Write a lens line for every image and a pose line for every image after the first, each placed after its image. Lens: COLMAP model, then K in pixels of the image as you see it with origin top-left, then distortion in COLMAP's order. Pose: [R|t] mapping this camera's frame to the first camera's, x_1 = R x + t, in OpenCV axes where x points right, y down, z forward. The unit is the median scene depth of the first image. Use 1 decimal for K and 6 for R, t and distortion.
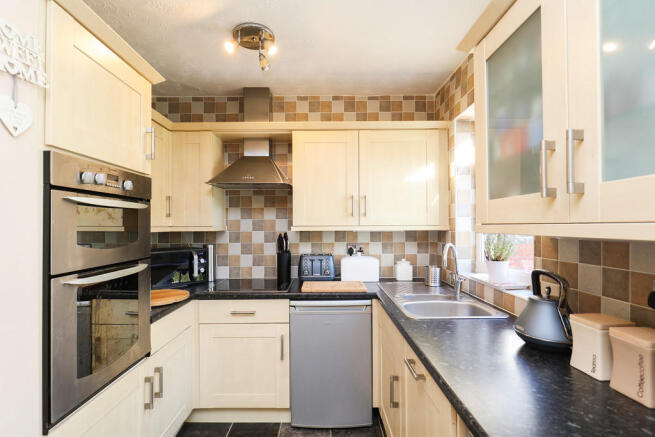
lens RADIAL K [[332.1, 0, 317.2], [0, 332.1, 226.0], [0, 0, 1]] dist [-0.002687, -0.000367]
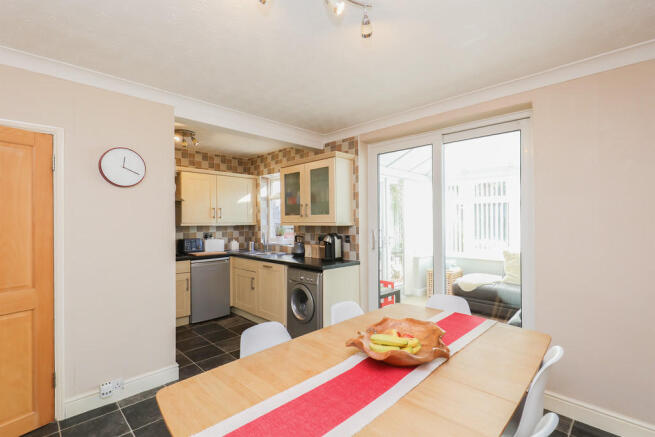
lens RADIAL K [[303.1, 0, 329.0], [0, 303.1, 212.2], [0, 0, 1]] dist [0.002753, -0.000044]
pose [[0.705048, 0.020144, 0.708874, -0.678995], [0.002222, 0.999529, -0.030614, -0.007791], [-0.709156, 0.023160, 0.704671, -0.751817]]
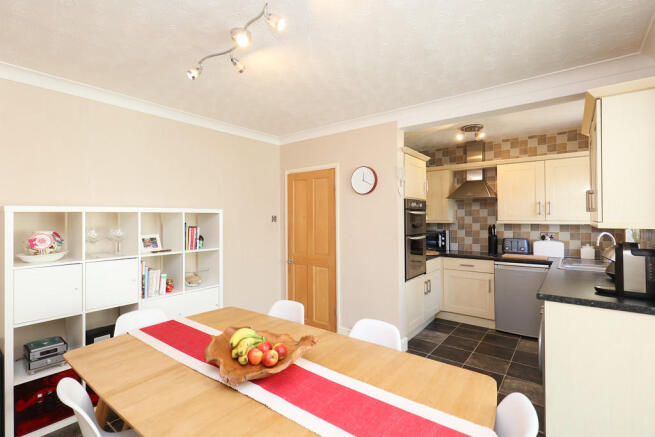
lens RADIAL K [[304.8, 0, 324.0], [0, 304.8, 212.7], [0, 0, 1]] dist [0.003229, -0.000567]
pose [[0.795156, -0.008860, -0.606340, 0.166645], [-0.002263, 0.999843, -0.017577, -0.010564], [0.606400, 0.015348, 0.795011, -0.785848]]
